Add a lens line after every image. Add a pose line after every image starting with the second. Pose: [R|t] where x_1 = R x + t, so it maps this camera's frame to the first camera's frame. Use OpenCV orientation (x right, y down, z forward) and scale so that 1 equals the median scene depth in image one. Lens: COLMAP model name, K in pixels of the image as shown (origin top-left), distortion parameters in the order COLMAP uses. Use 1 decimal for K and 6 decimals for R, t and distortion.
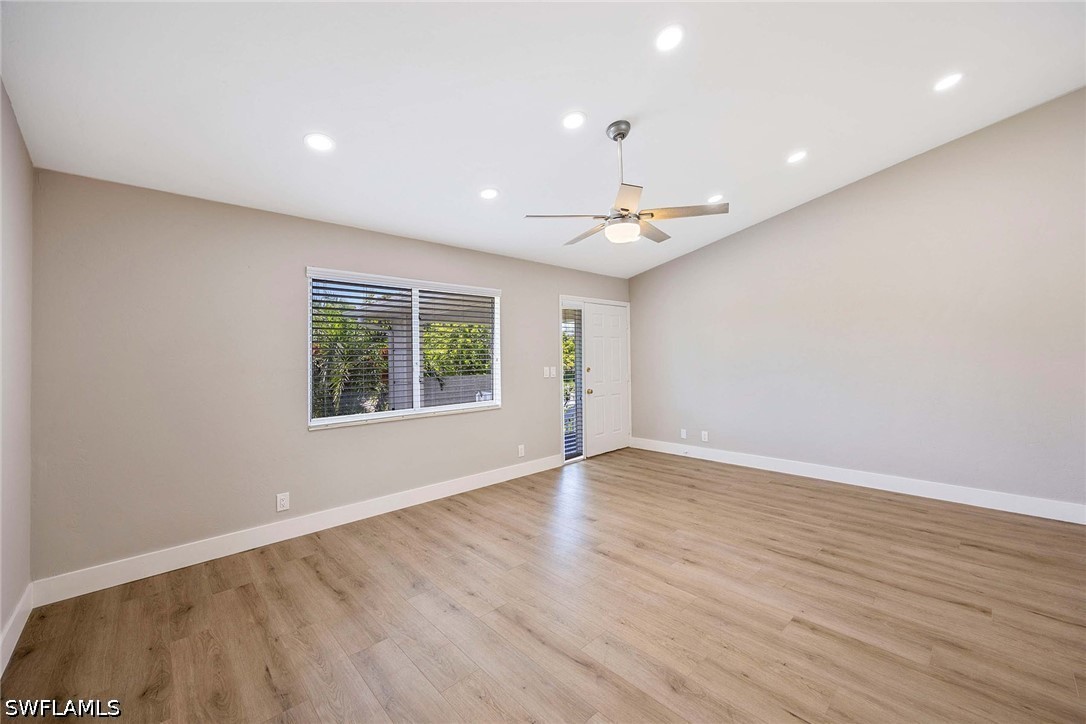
lens RADIAL K [[424.0, 0, 532.9], [0, 424.0, 353.4], [0, 0, 1]] dist [-0.002903, 0.000368]
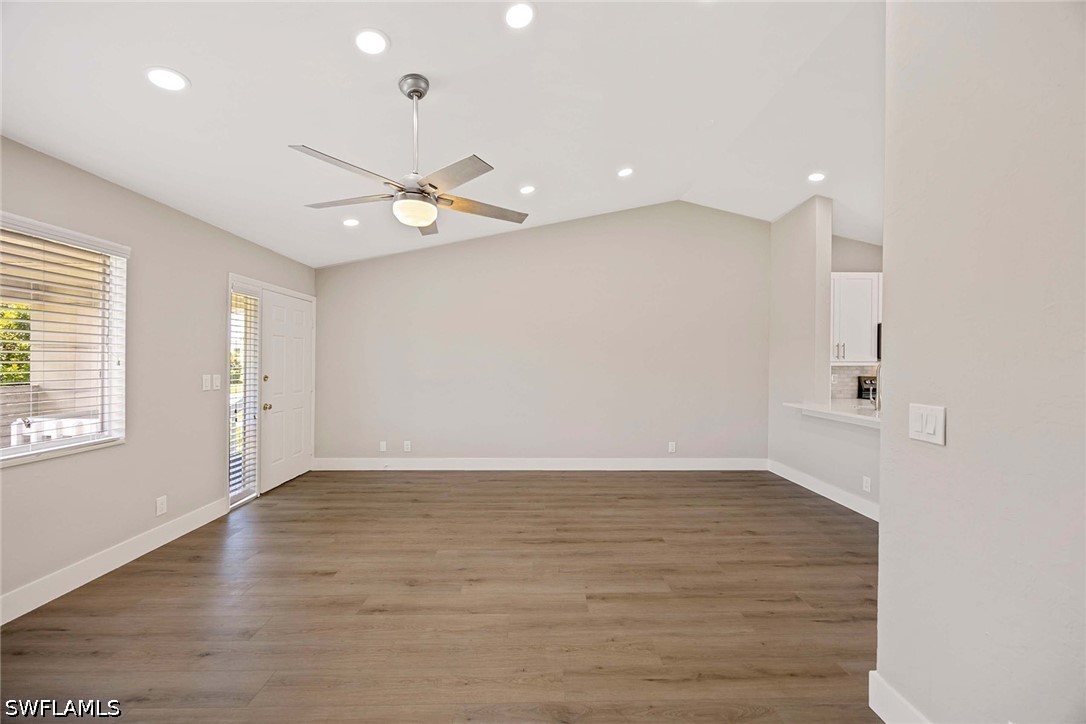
lens RADIAL K [[424.0, 0, 533.8], [0, 424.0, 365.7], [0, 0, 1]] dist [-0.002903, 0.000368]
pose [[0.651368, 0.015147, 0.758611, -0.246827], [-0.025068, 0.999685, 0.001564, 0.005396], [-0.758348, -0.020036, 0.651542, 0.266547]]
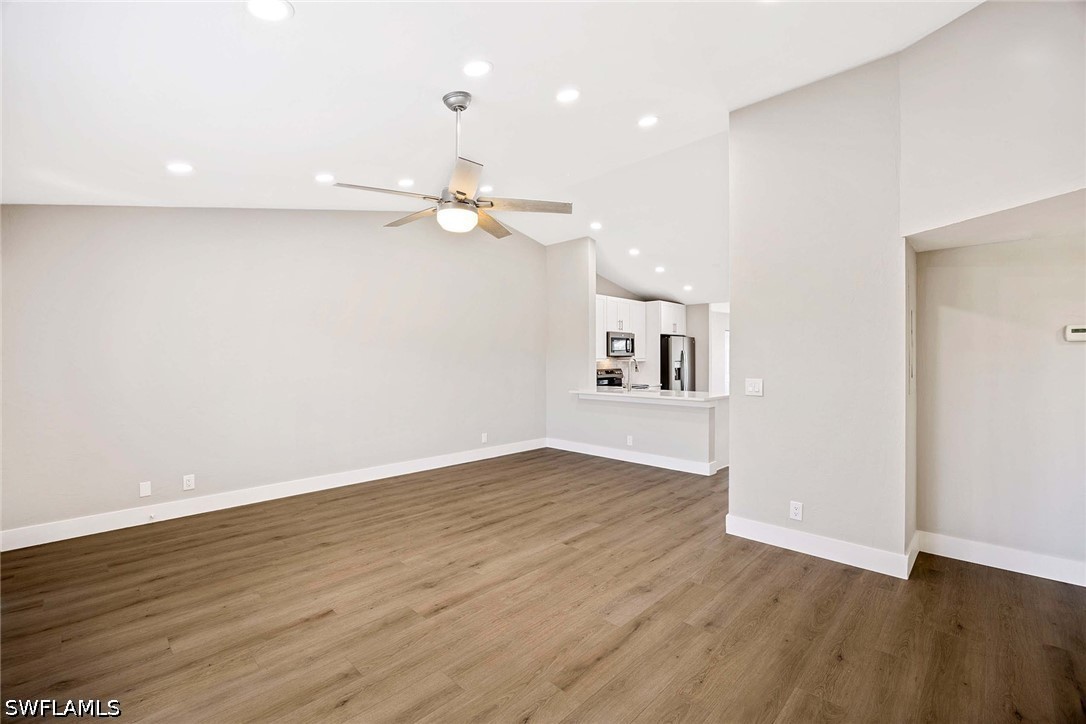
lens RADIAL K [[505.1, 0, 532.8], [0, 505.1, 361.3], [0, 0, 1]] dist [-0.015771, 0.000016]
pose [[-0.089723, 0.015294, 0.995849, -0.784142], [-0.004303, 0.999867, -0.015743, 0.018668], [-0.995957, -0.005698, -0.089646, 0.893359]]
